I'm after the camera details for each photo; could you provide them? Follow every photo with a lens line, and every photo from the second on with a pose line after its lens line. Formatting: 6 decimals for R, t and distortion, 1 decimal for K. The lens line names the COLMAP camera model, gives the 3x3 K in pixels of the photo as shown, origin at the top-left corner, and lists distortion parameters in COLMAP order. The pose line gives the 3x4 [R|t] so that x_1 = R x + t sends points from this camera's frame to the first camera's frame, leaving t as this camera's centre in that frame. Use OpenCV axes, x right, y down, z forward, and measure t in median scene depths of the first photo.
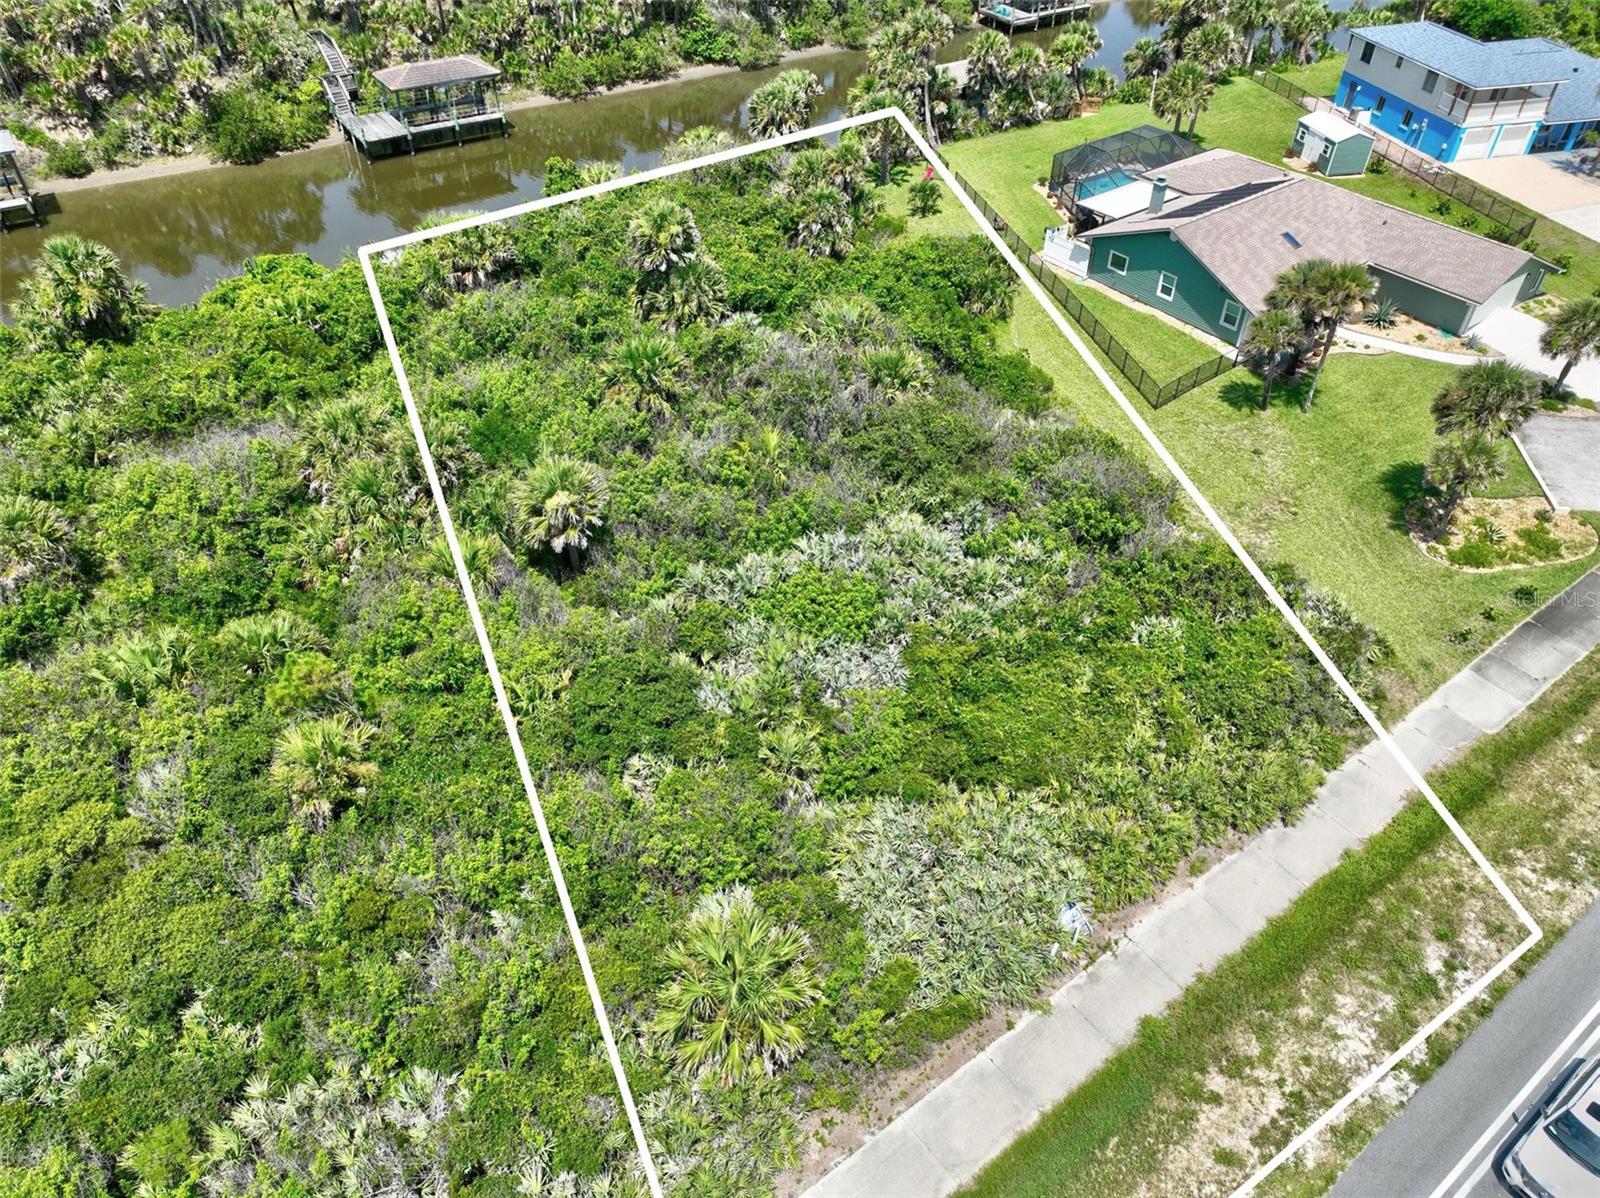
lens RADIAL K [[1124.7, 0, 799.1], [0, 1124.7, 603.2], [0, 0, 1]] dist [-0.000642, 0.016991]
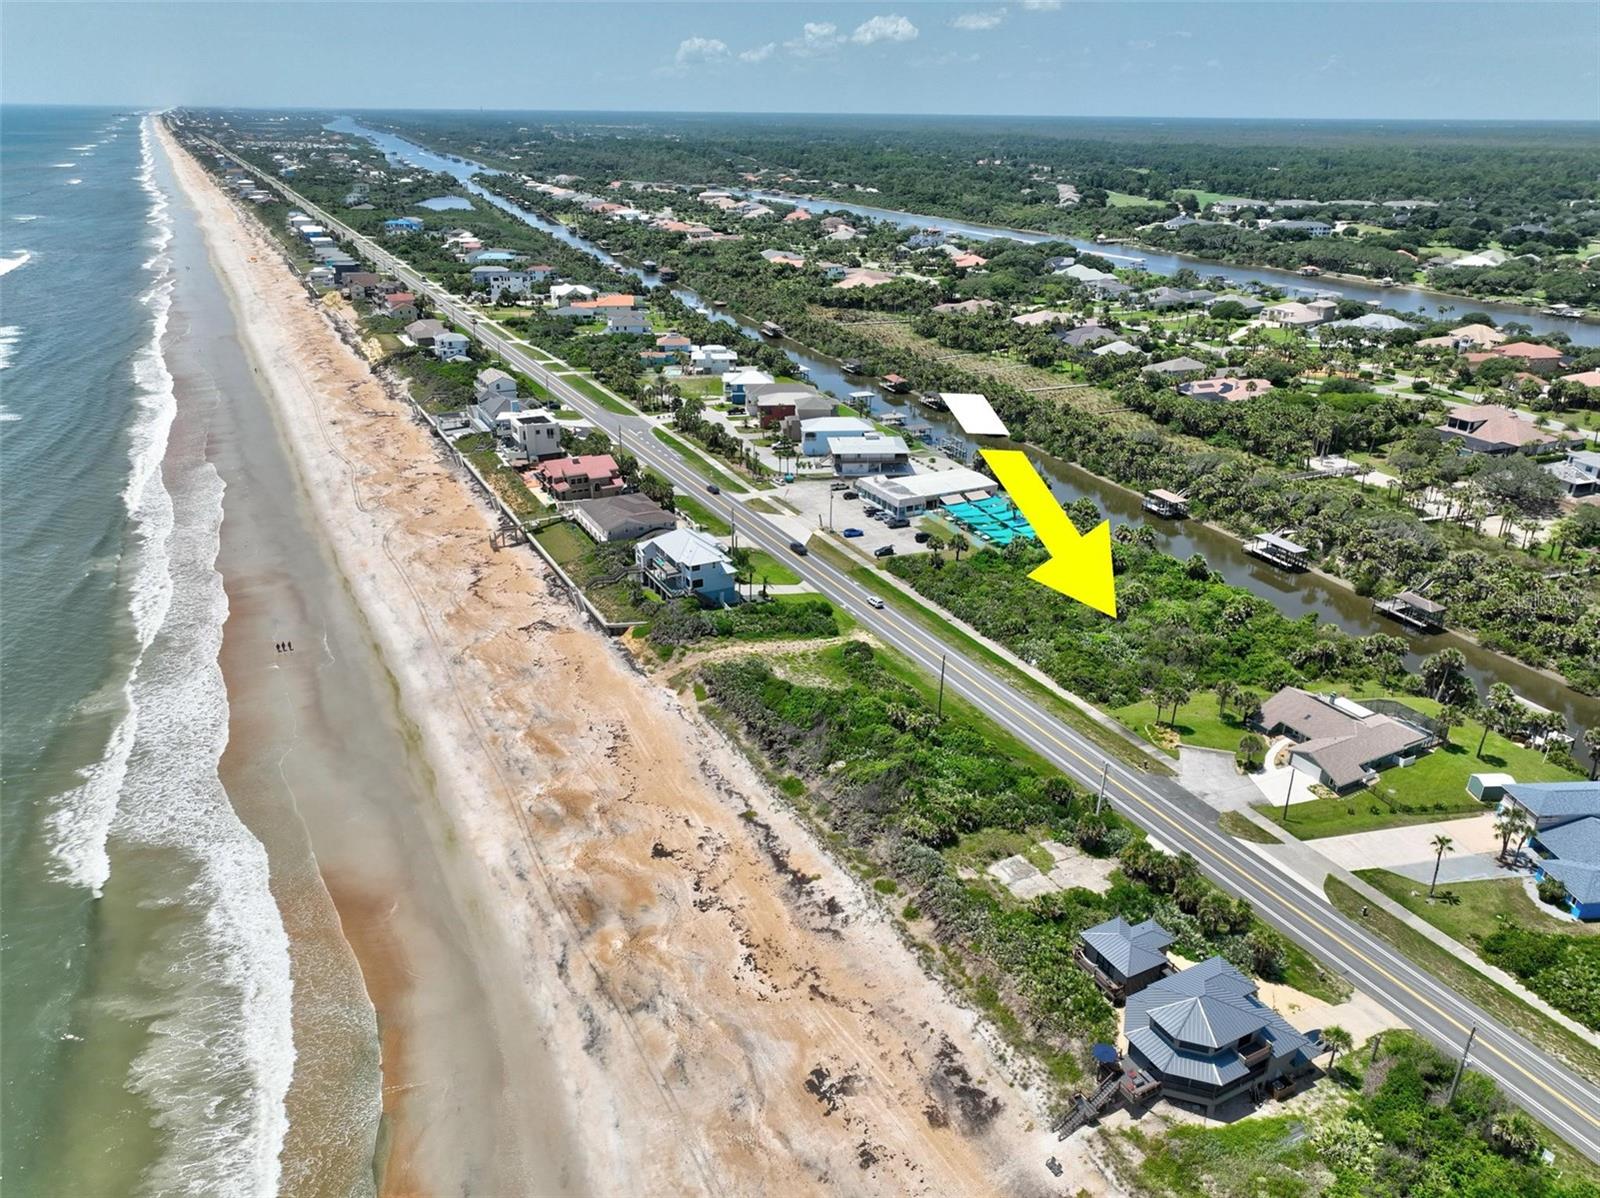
lens RADIAL K [[1124.7, 0, 799.1], [0, 1124.7, 603.2], [0, 0, 1]] dist [-0.000642, 0.016991]
pose [[-0.162583, 0.387051, -0.907611, 2.894406], [-0.659875, 0.641225, 0.391656, -0.720347], [0.733574, 0.662587, 0.151153, -0.508014]]
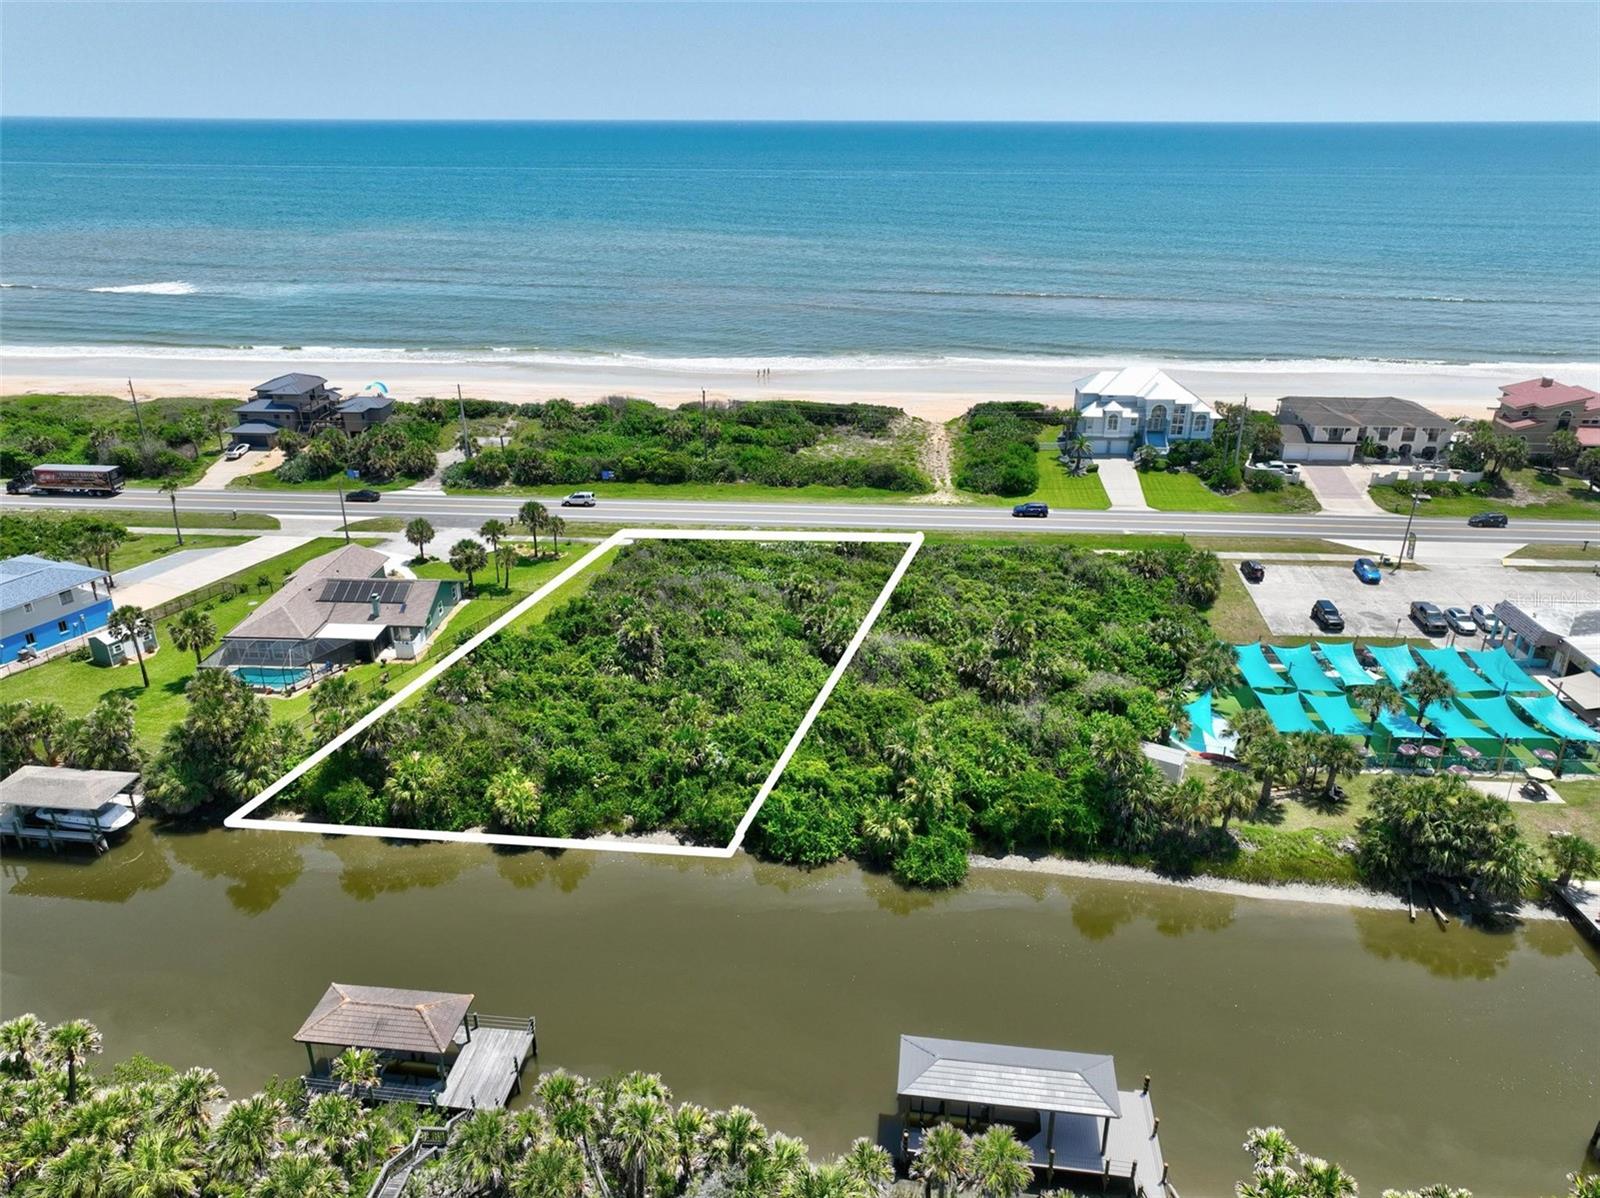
lens RADIAL K [[1124.7, 0, 799.1], [0, 1124.7, 603.2], [0, 0, 1]] dist [-0.000642, 0.016991]
pose [[-0.761517, -0.270087, 0.589190, -1.182761], [0.419506, 0.487559, 0.765703, -1.403677], [-0.494071, 0.830265, -0.257982, 1.117693]]
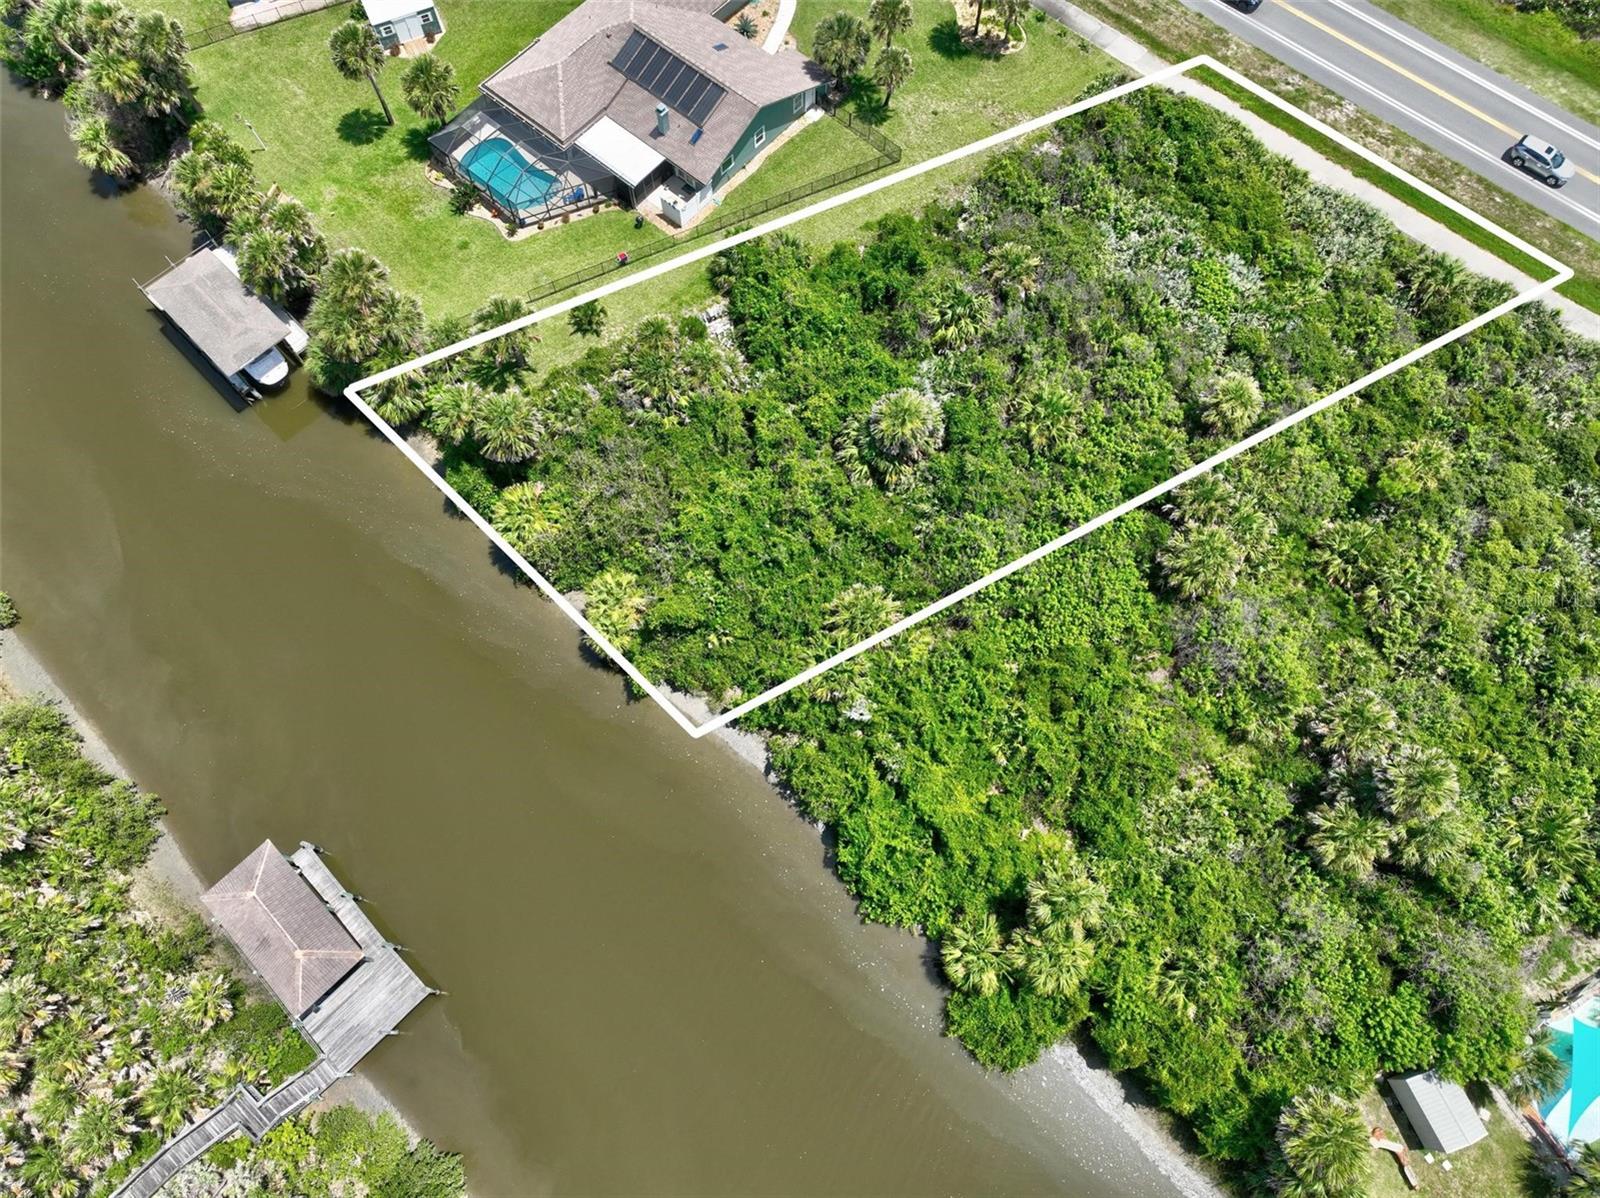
lens RADIAL K [[1124.7, 0, 799.1], [0, 1124.7, 603.2], [0, 0, 1]] dist [-0.000642, 0.016991]
pose [[-0.203148, -0.913353, 0.352871, -0.600376], [0.643703, 0.146984, 0.751027, -1.086939], [-0.737819, 0.379714, 0.558068, 0.419213]]
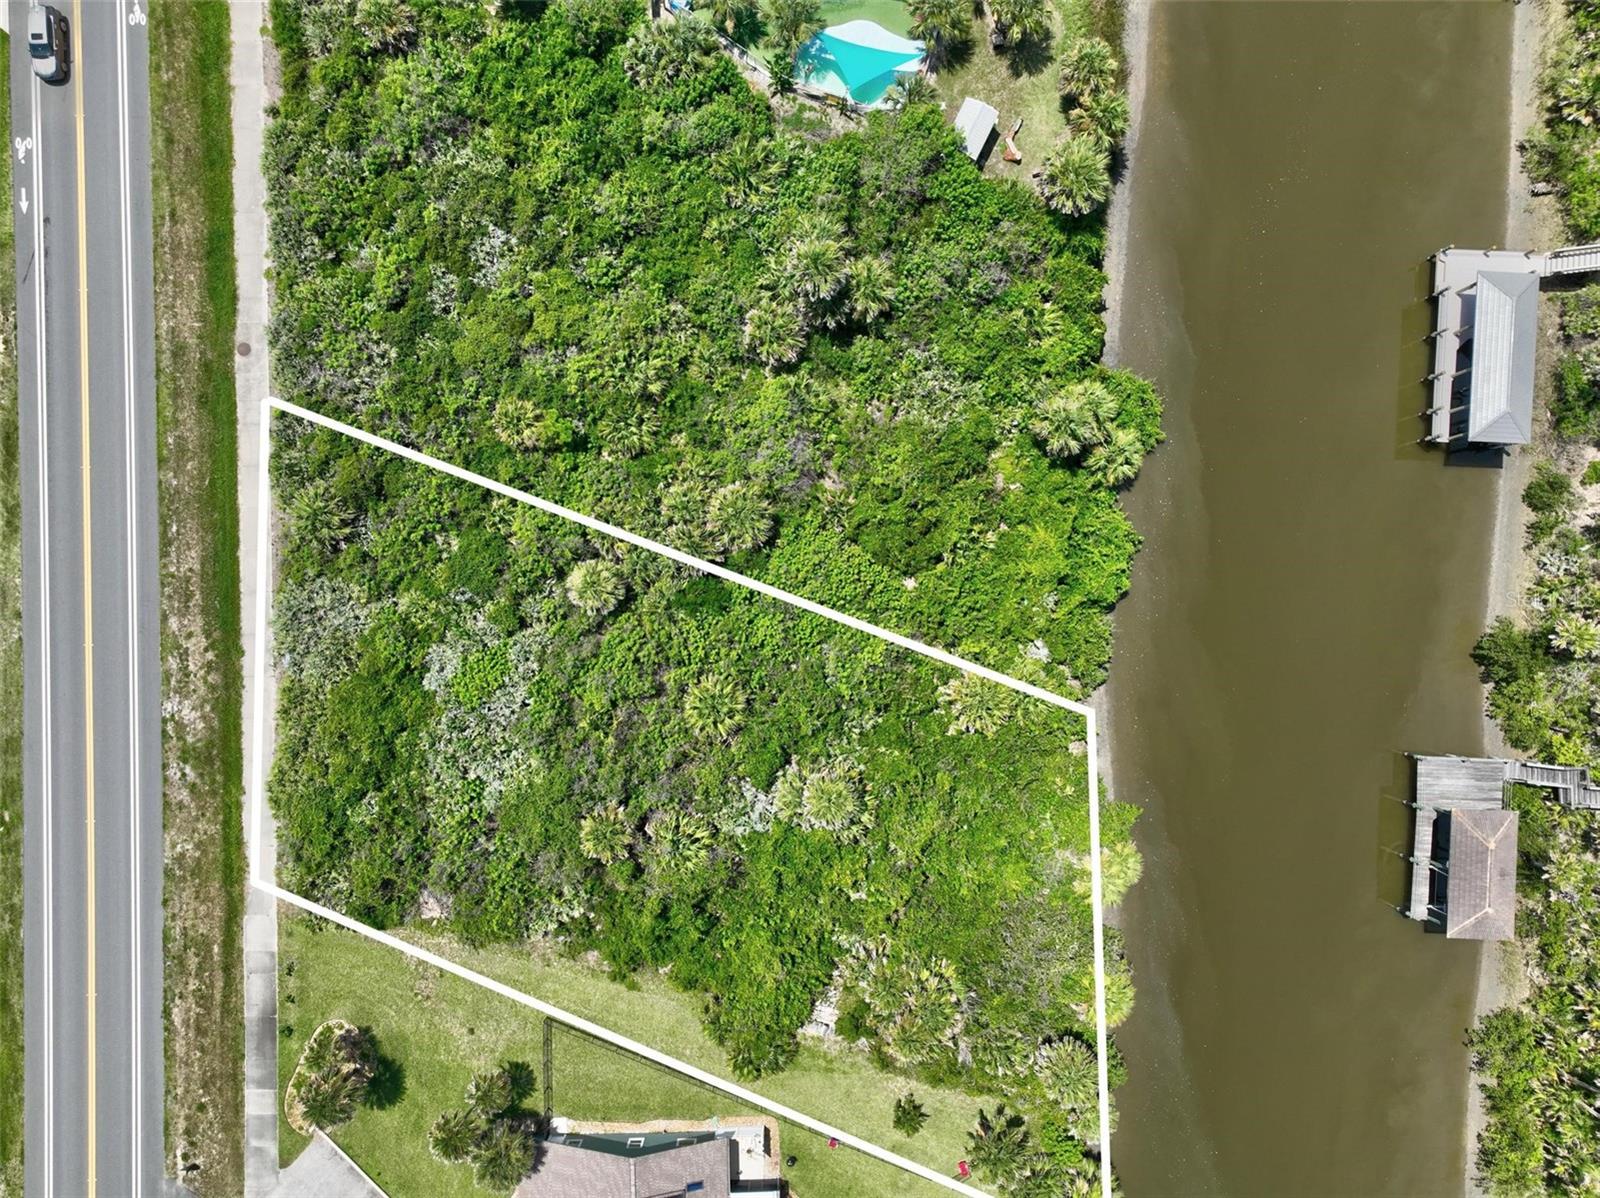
lens RADIAL K [[1124.7, 0, 799.1], [0, 1124.7, 603.2], [0, 0, 1]] dist [-0.000642, 0.016991]
pose [[-0.588712, 0.808280, -0.010052, -0.232085], [-0.534206, -0.379696, 0.755285, -1.025079], [0.606665, 0.450015, 0.655320, 0.030473]]
